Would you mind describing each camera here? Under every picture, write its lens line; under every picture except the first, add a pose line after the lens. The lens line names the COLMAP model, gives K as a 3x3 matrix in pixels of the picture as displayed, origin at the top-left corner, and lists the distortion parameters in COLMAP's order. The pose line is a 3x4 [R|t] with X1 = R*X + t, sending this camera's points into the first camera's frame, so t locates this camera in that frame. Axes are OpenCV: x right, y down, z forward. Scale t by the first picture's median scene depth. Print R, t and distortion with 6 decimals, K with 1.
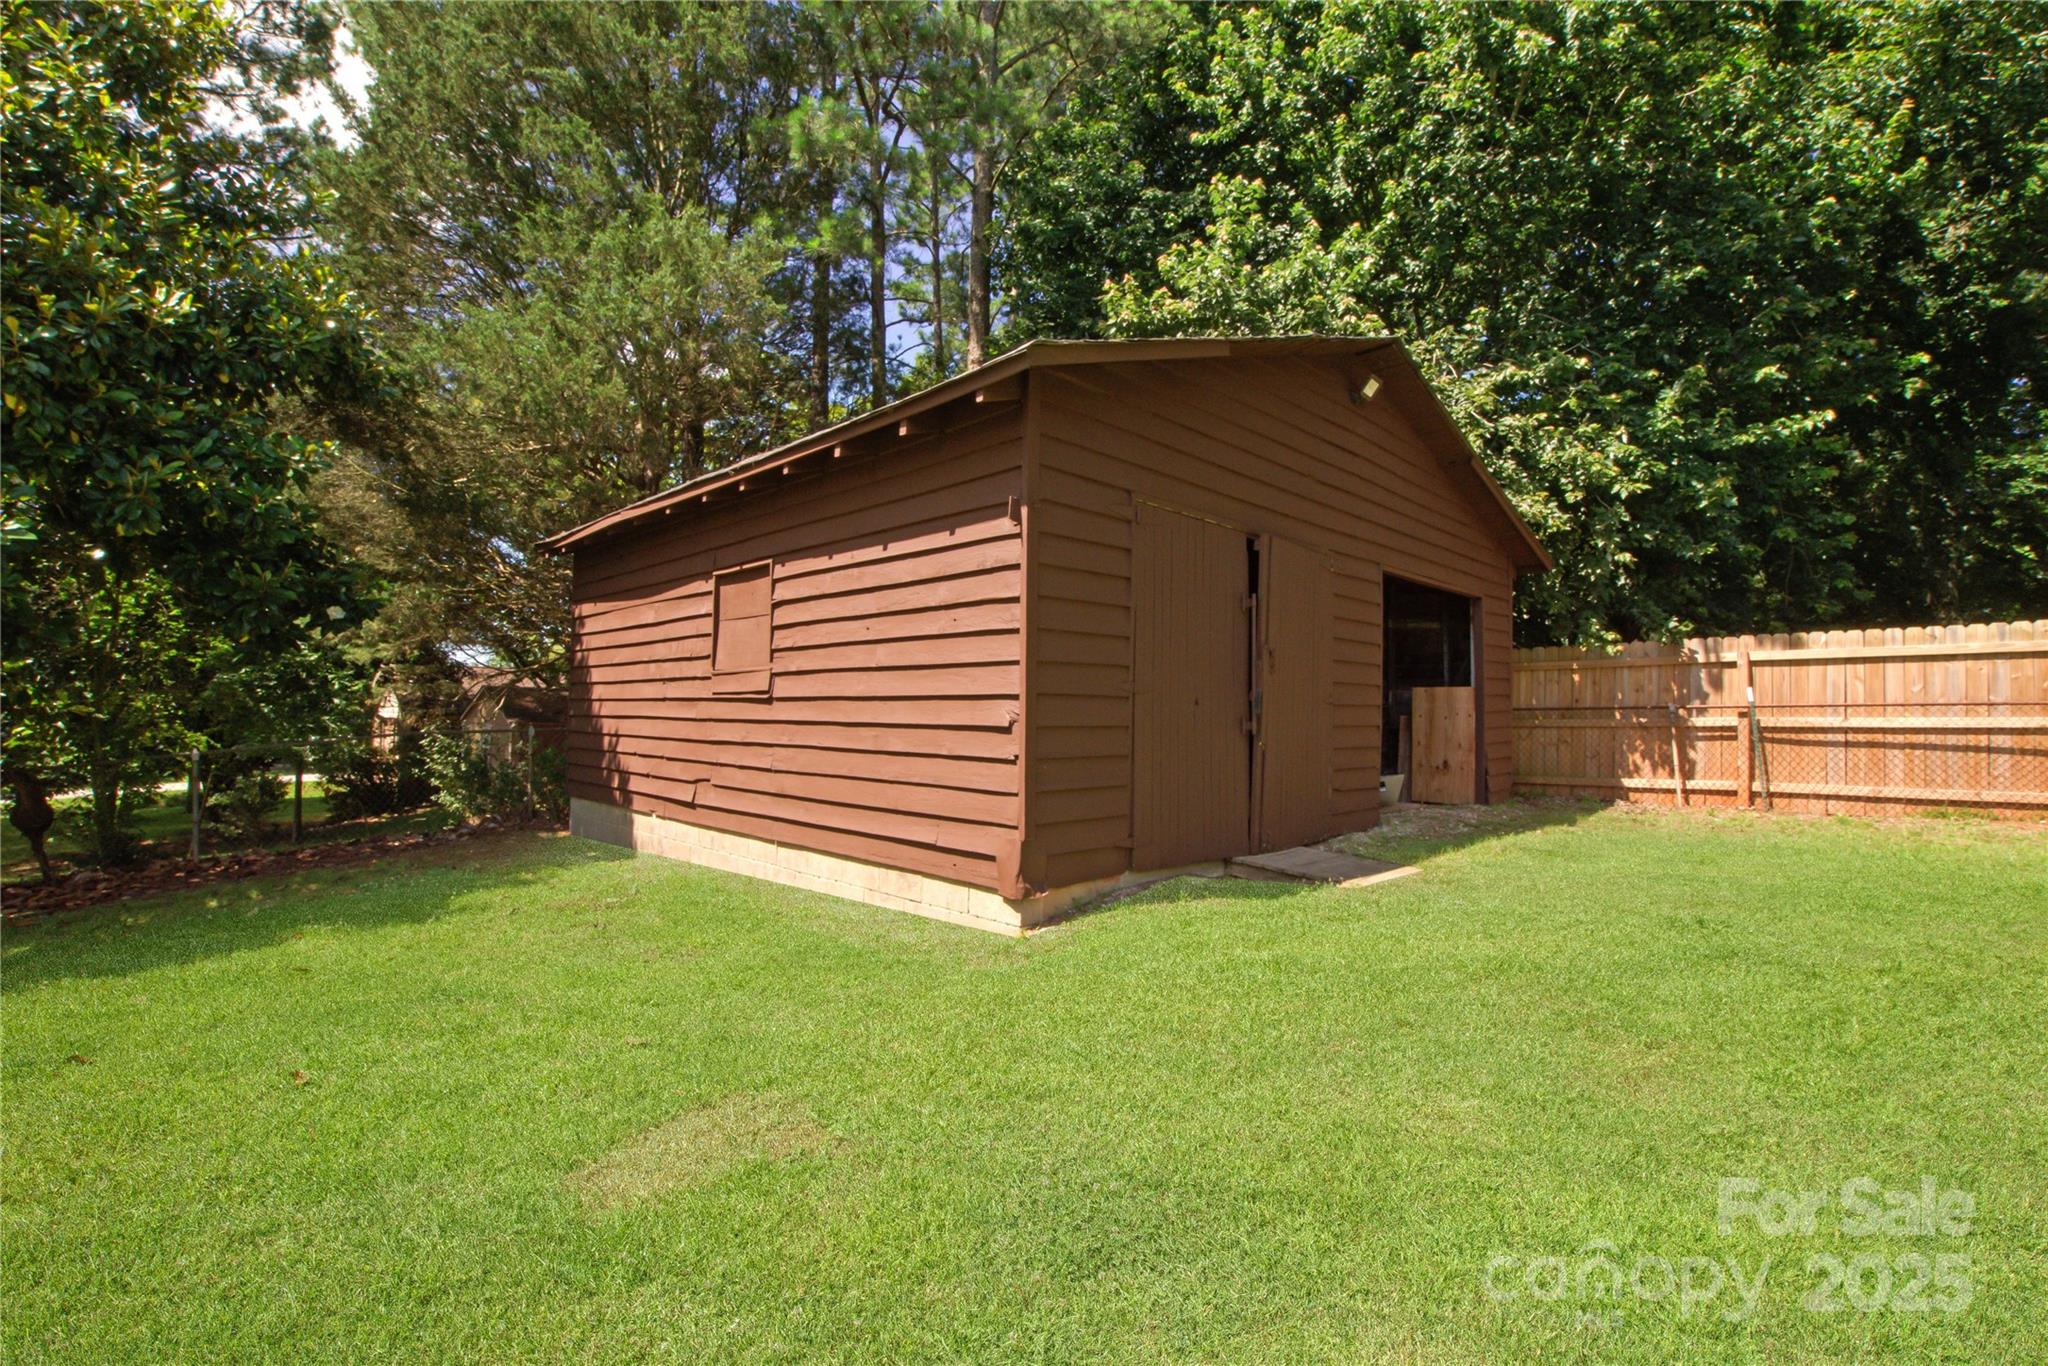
lens RADIAL K [[917.4, 0, 1031.2], [0, 917.4, 685.6], [0, 0, 1]] dist [-0.018227, 0.000484]
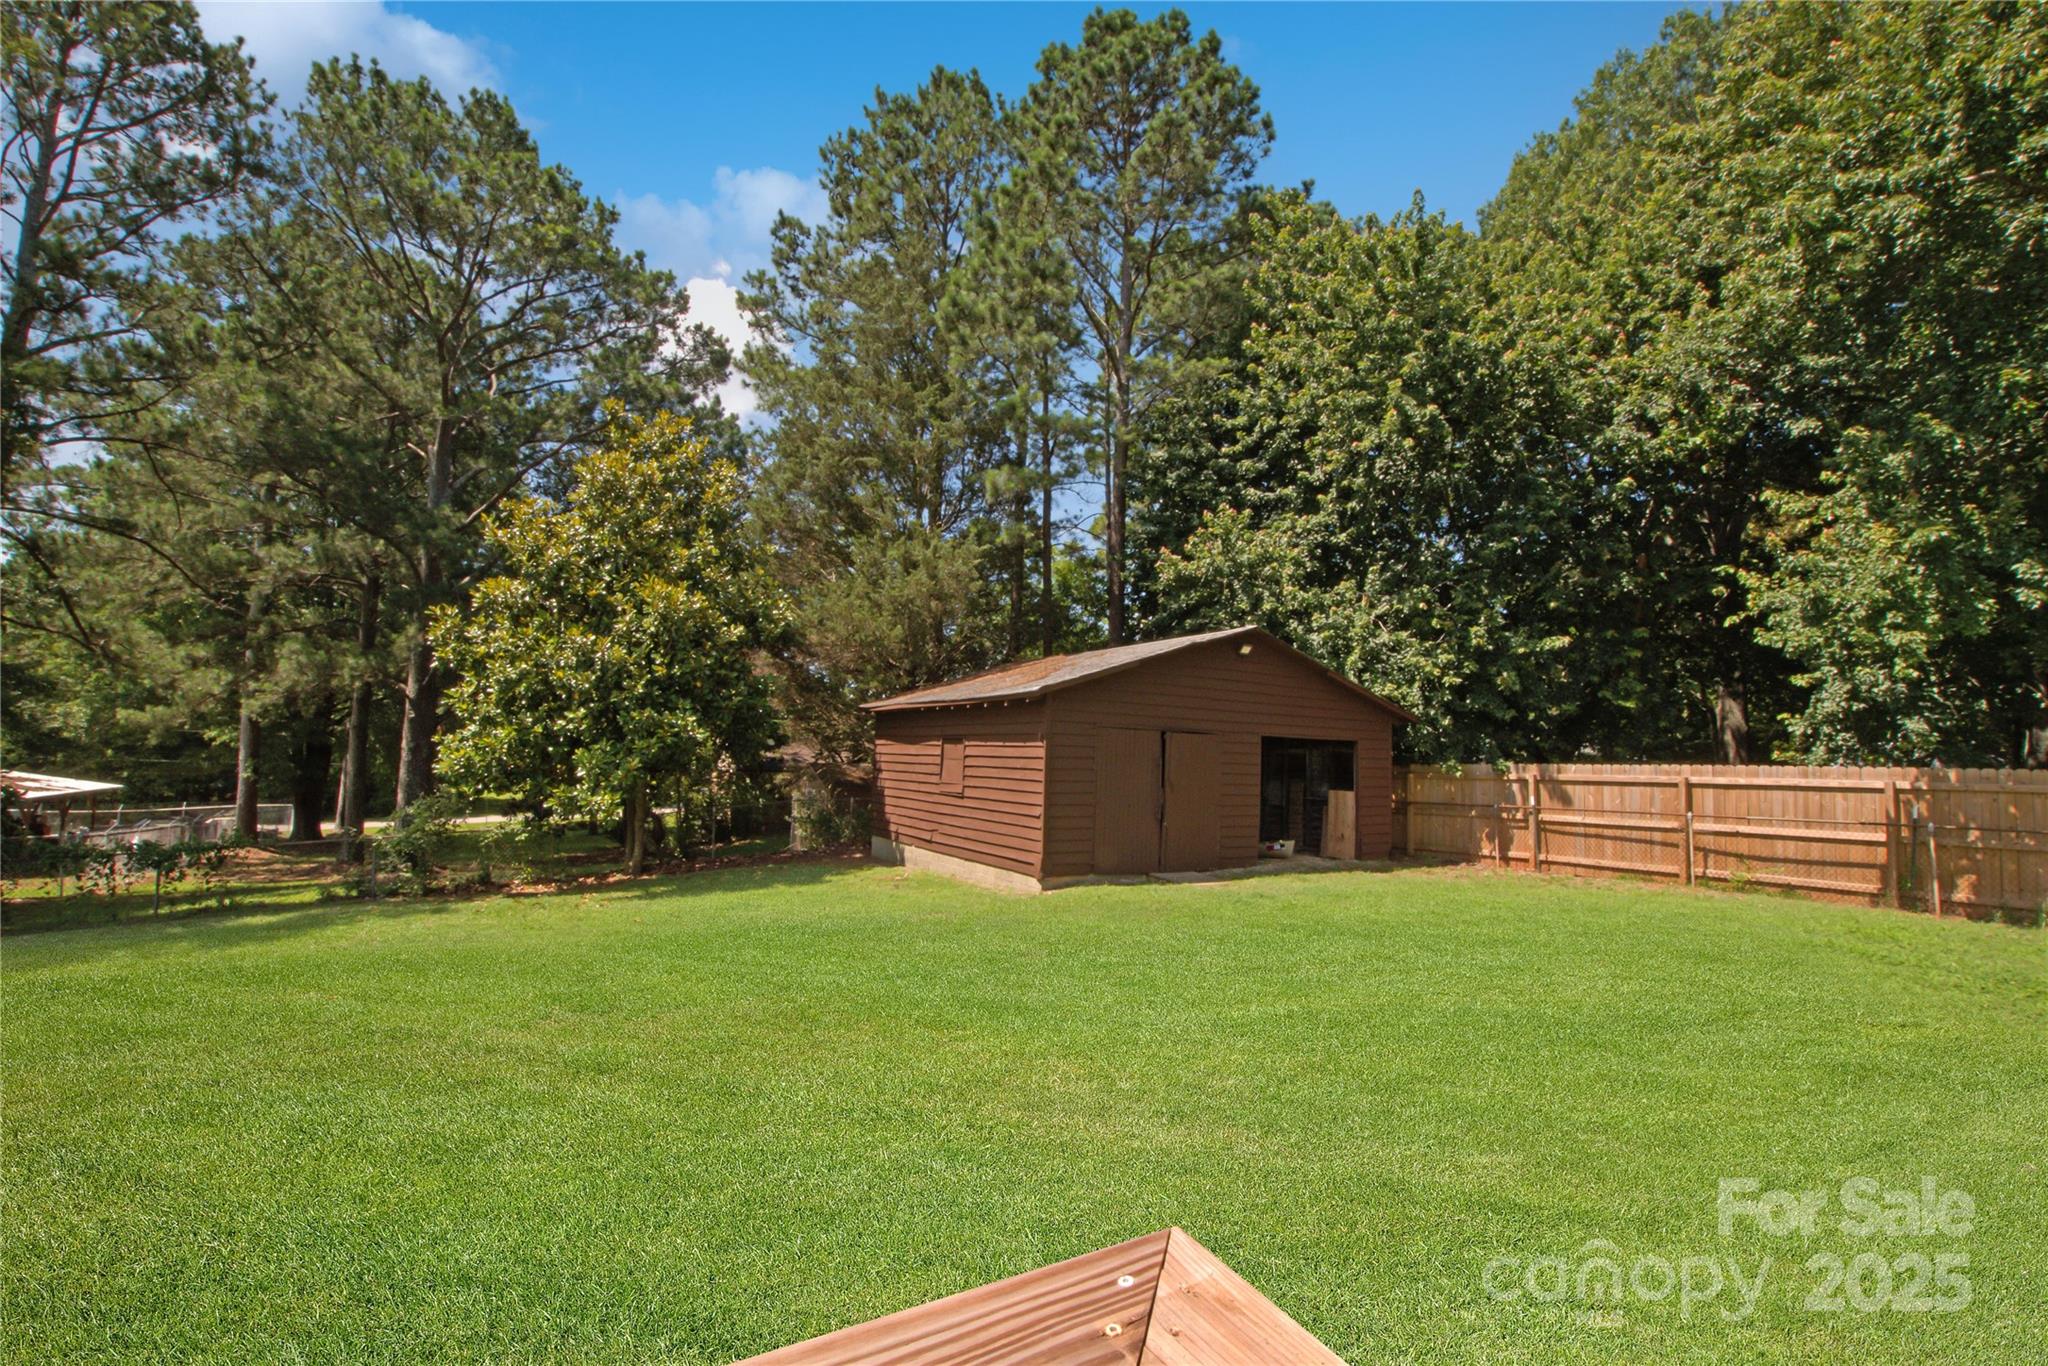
lens RADIAL K [[917.4, 0, 1031.2], [0, 917.4, 685.6], [0, 0, 1]] dist [-0.018227, 0.000484]
pose [[0.968157, -0.002141, -0.250336, 0.362801], [-0.011755, 0.998472, -0.054003, -0.111527], [0.250069, 0.055227, 0.966652, -0.950650]]
